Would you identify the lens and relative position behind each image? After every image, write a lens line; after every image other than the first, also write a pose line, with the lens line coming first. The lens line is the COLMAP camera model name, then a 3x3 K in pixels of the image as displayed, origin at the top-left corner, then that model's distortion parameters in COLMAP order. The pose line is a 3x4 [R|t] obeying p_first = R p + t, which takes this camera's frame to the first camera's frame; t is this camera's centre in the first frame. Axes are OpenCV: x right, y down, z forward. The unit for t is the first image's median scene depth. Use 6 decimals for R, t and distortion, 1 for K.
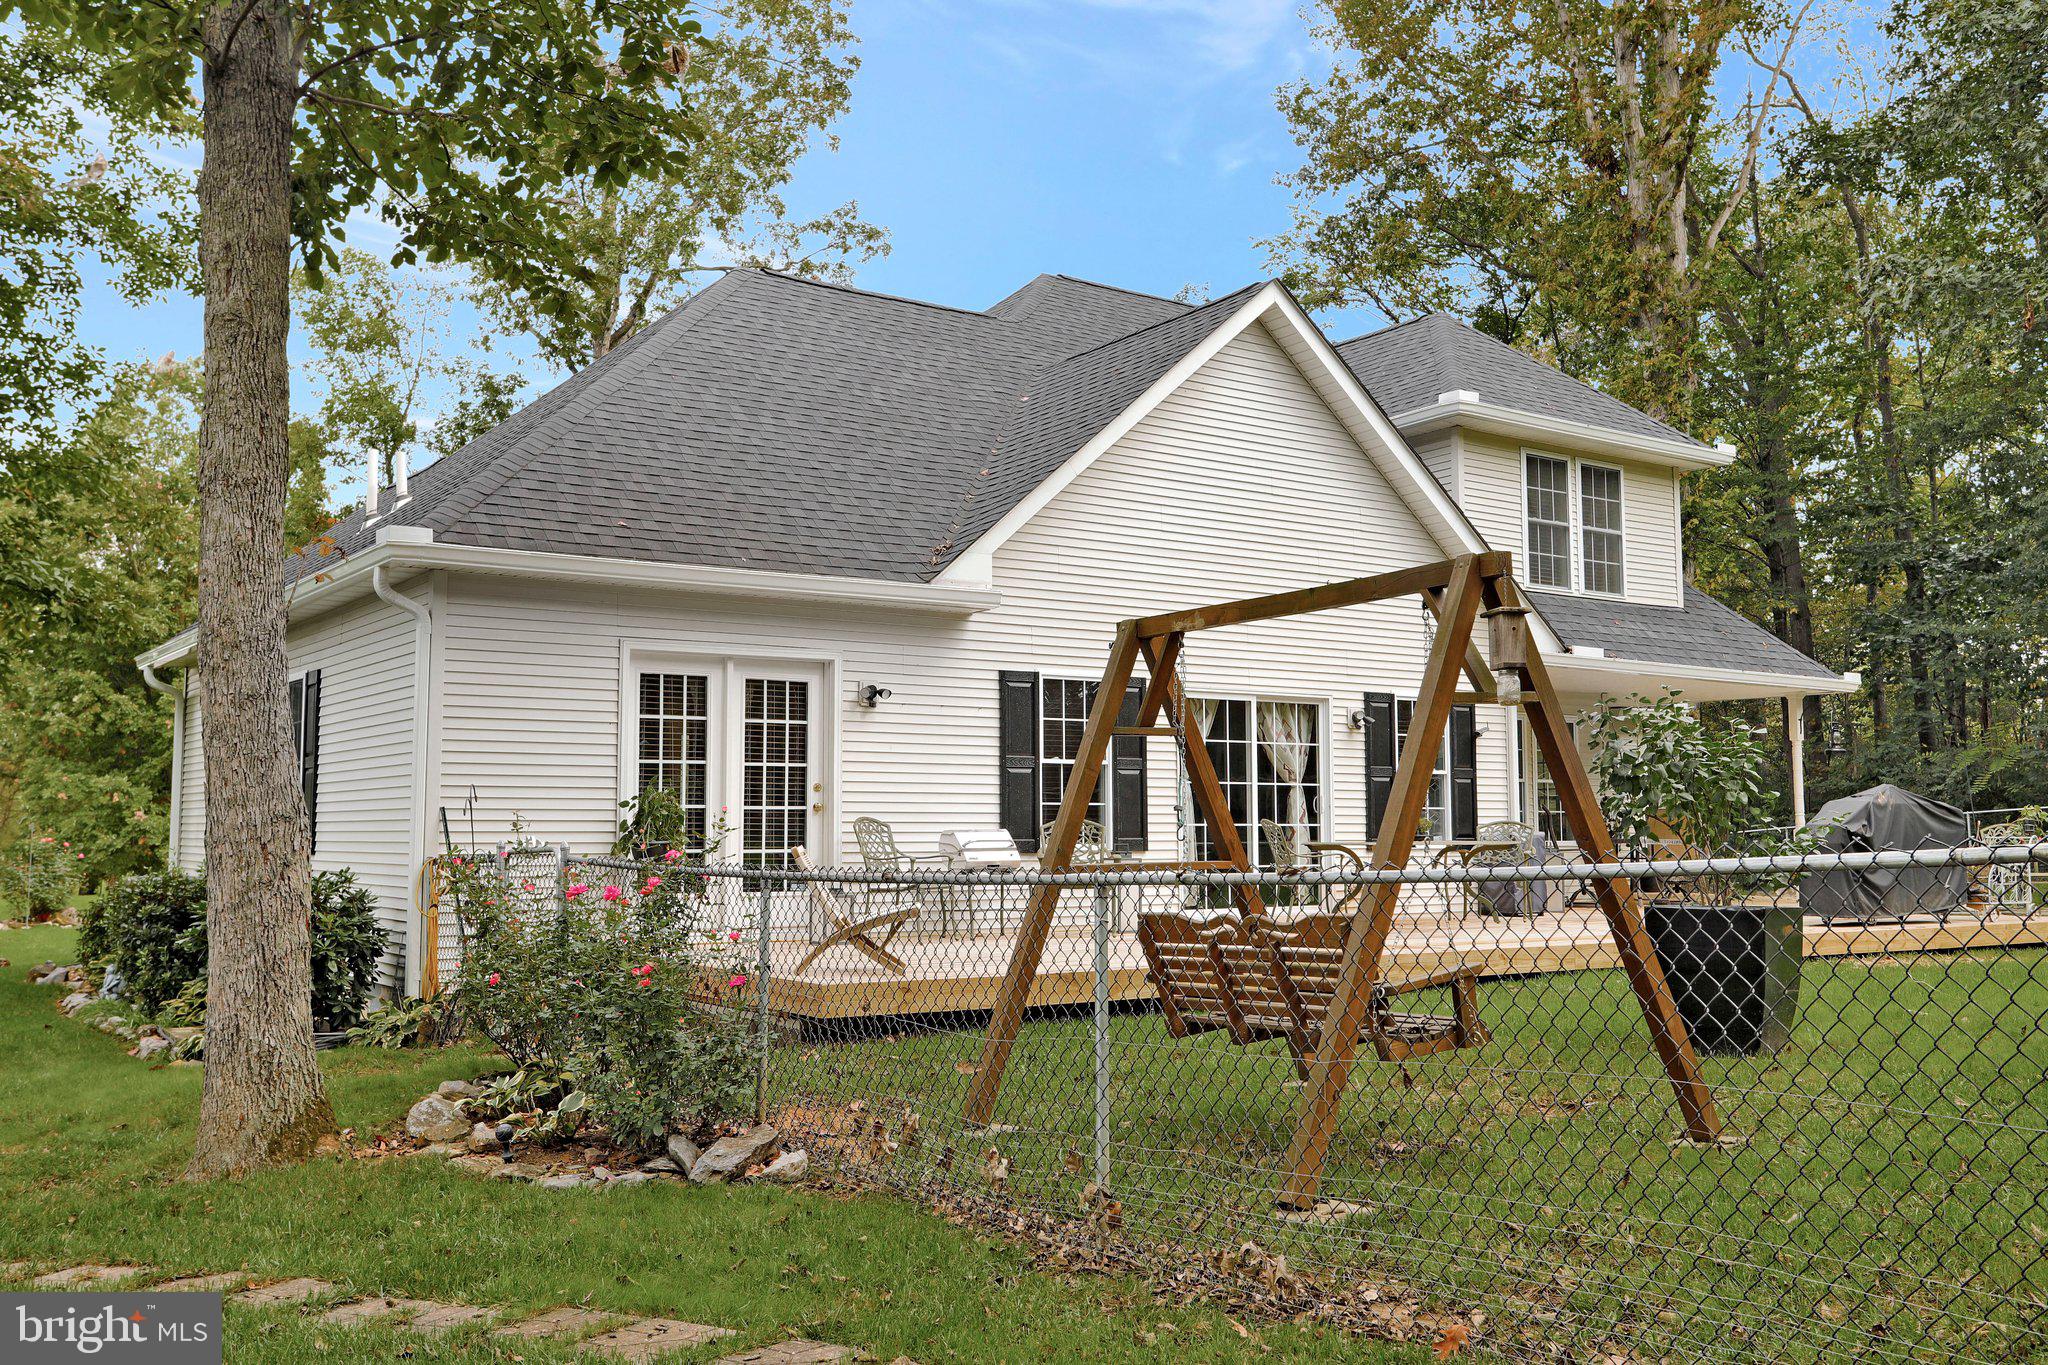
lens RADIAL K [[1851.4, 0, 1024.0], [0, 1851.4, 682.5], [0, 0, 1]] dist [0.008265, 0.014520]
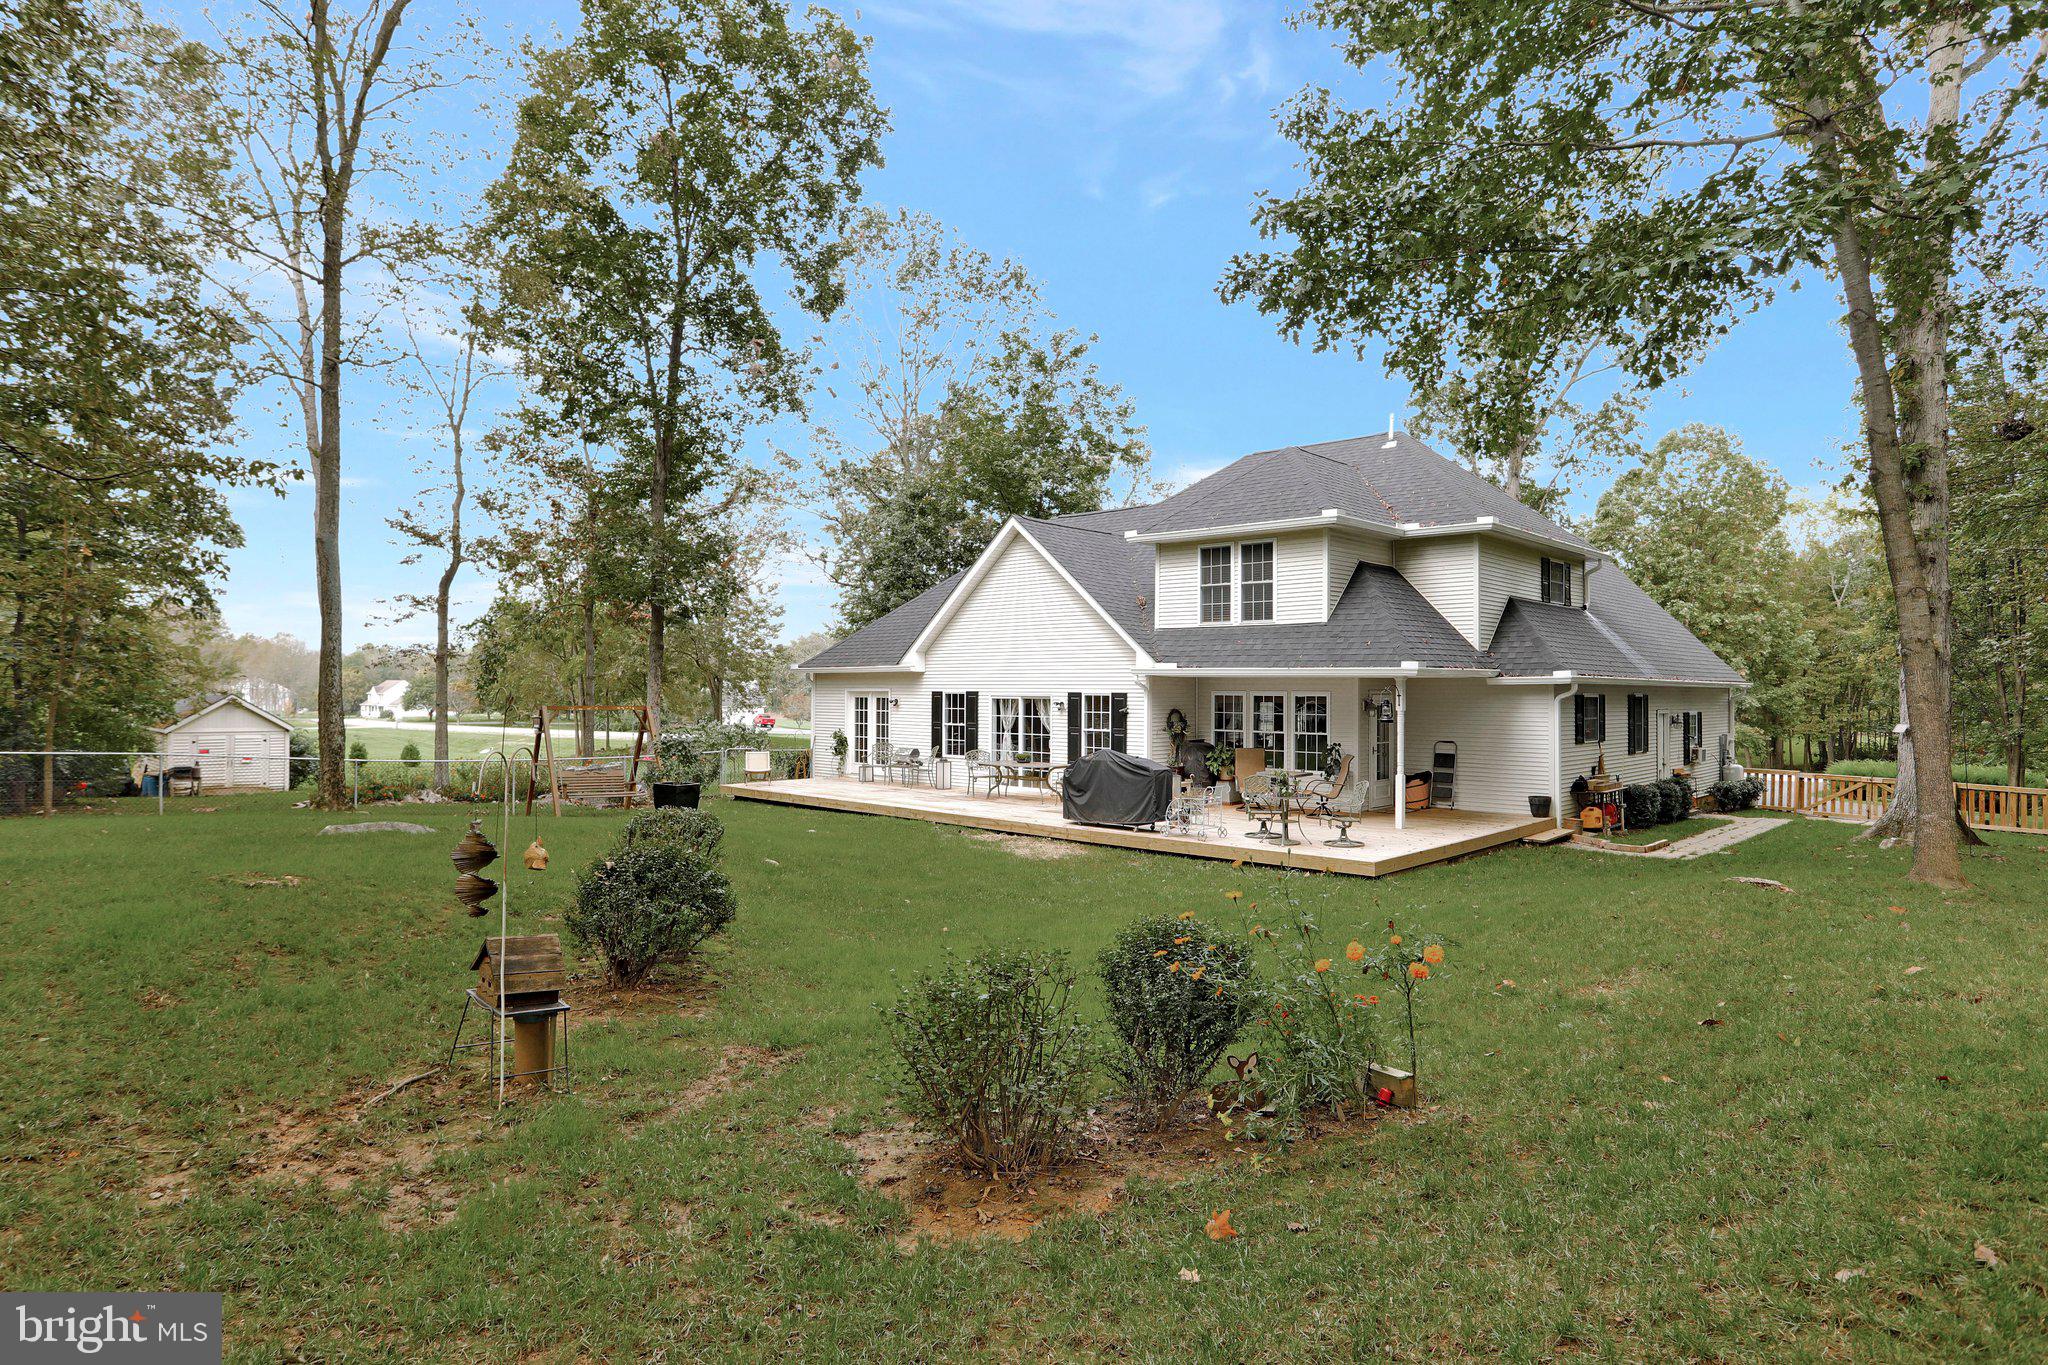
lens RADIAL K [[1153.3, 0, 1024.0], [0, 1153.3, 682.5], [0, 0, 1]] dist [-0.075781, -0.000139]
pose [[0.189215, -0.000782, -0.981935, 1.490136], [0.079597, 0.996721, 0.014544, -0.029582], [0.978704, -0.080911, 0.188657, 0.703057]]
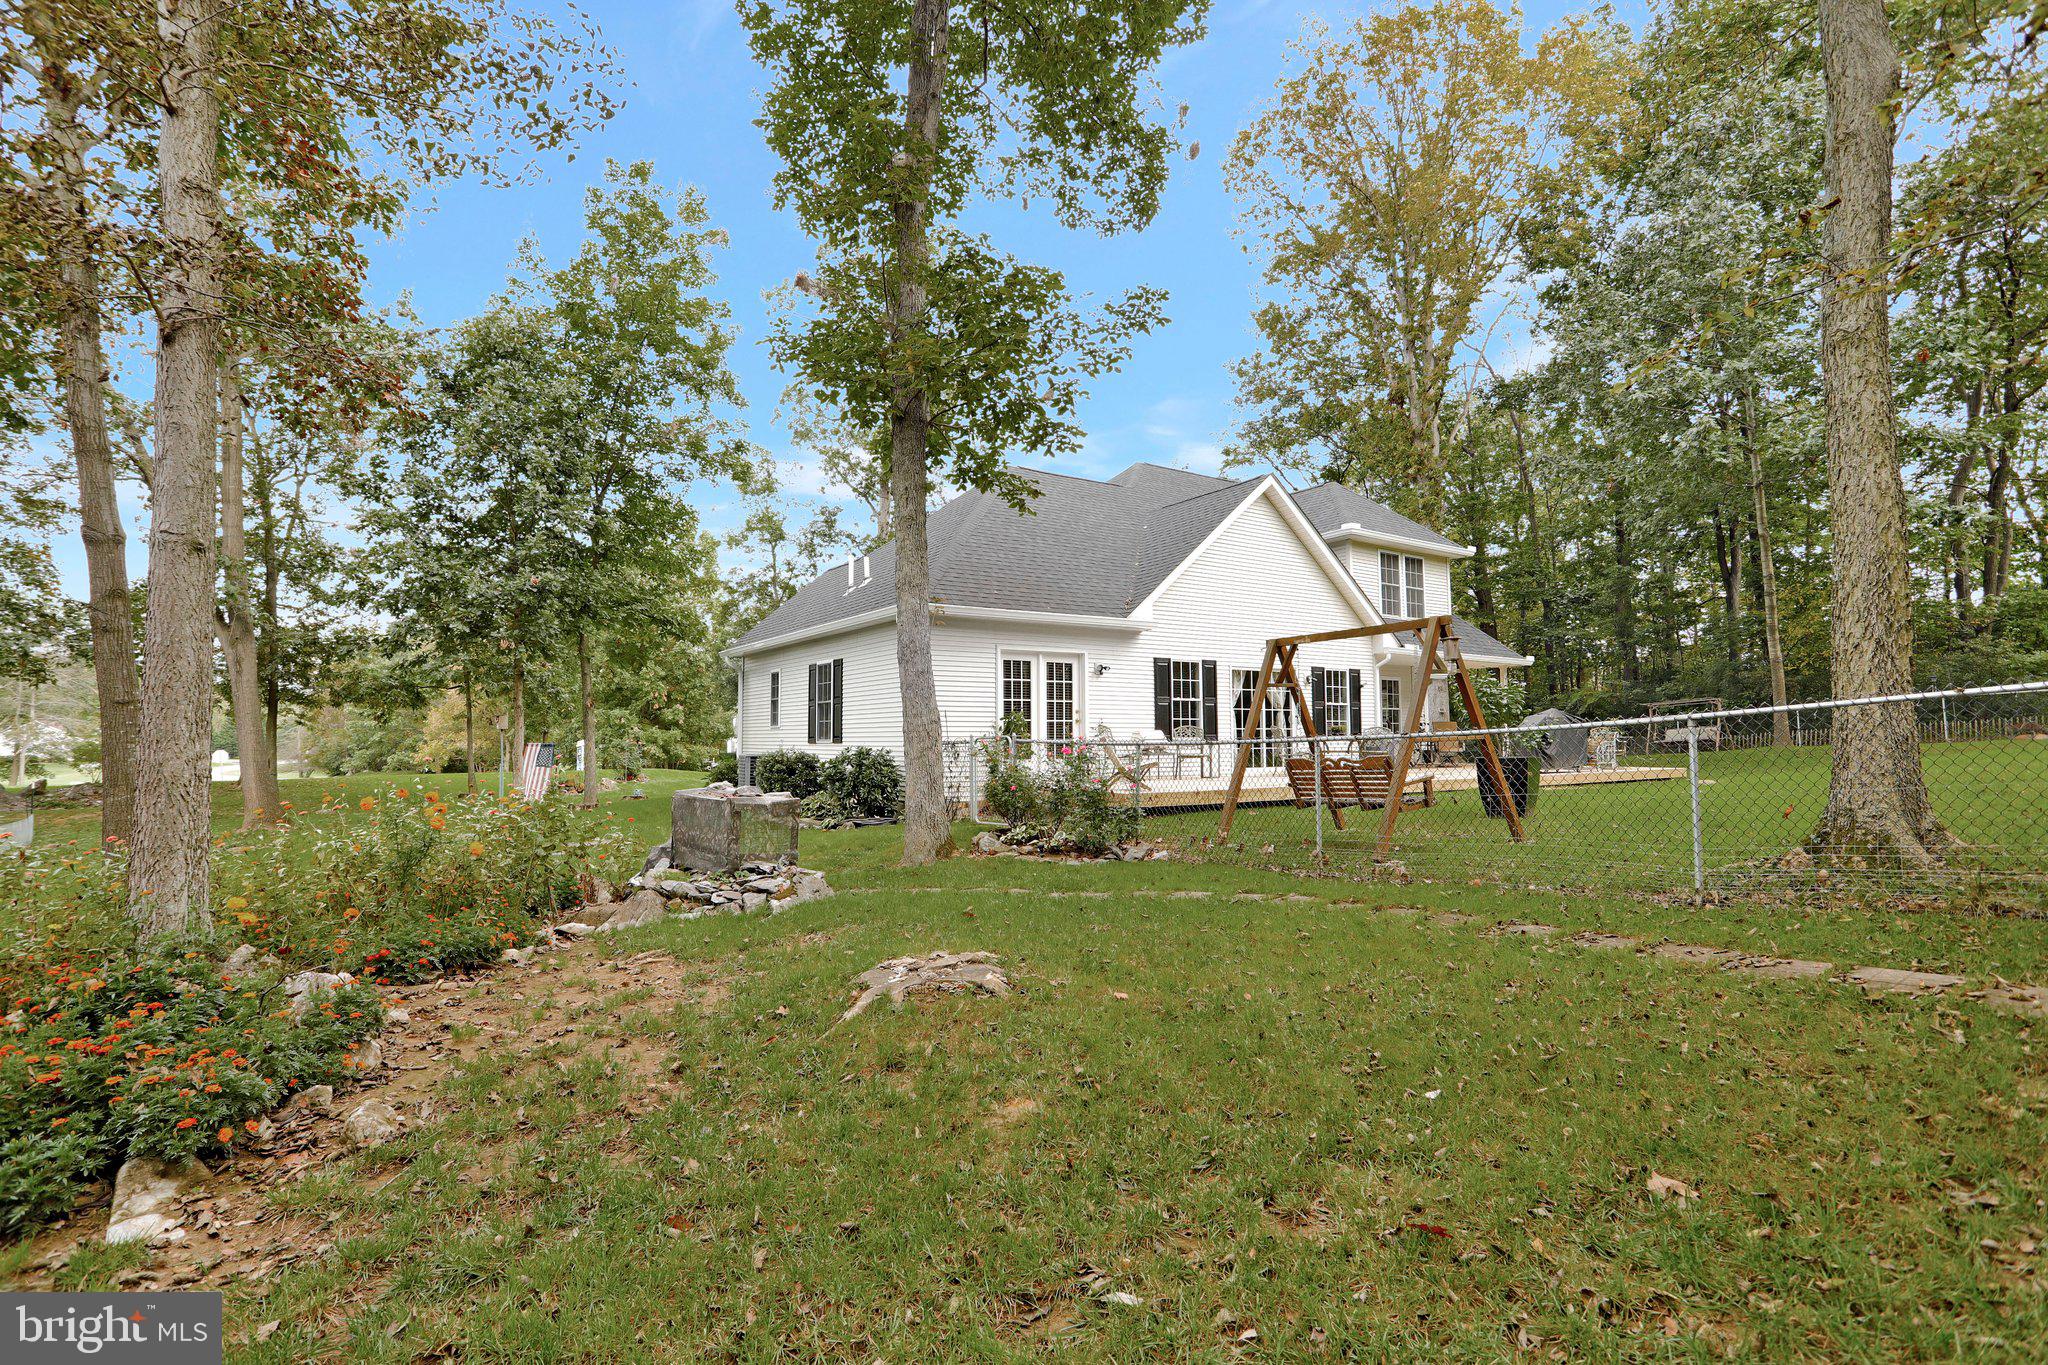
lens RADIAL K [[995.0, 0, 1024.0], [0, 995.0, 682.5], [0, 0, 1]] dist [-0.055452, 0.000881]
pose [[0.999721, -0.000931, -0.023603, -0.119615], [0.001595, 0.999603, 0.028128, -0.008936], [0.023567, -0.028158, 0.999326, -0.144716]]
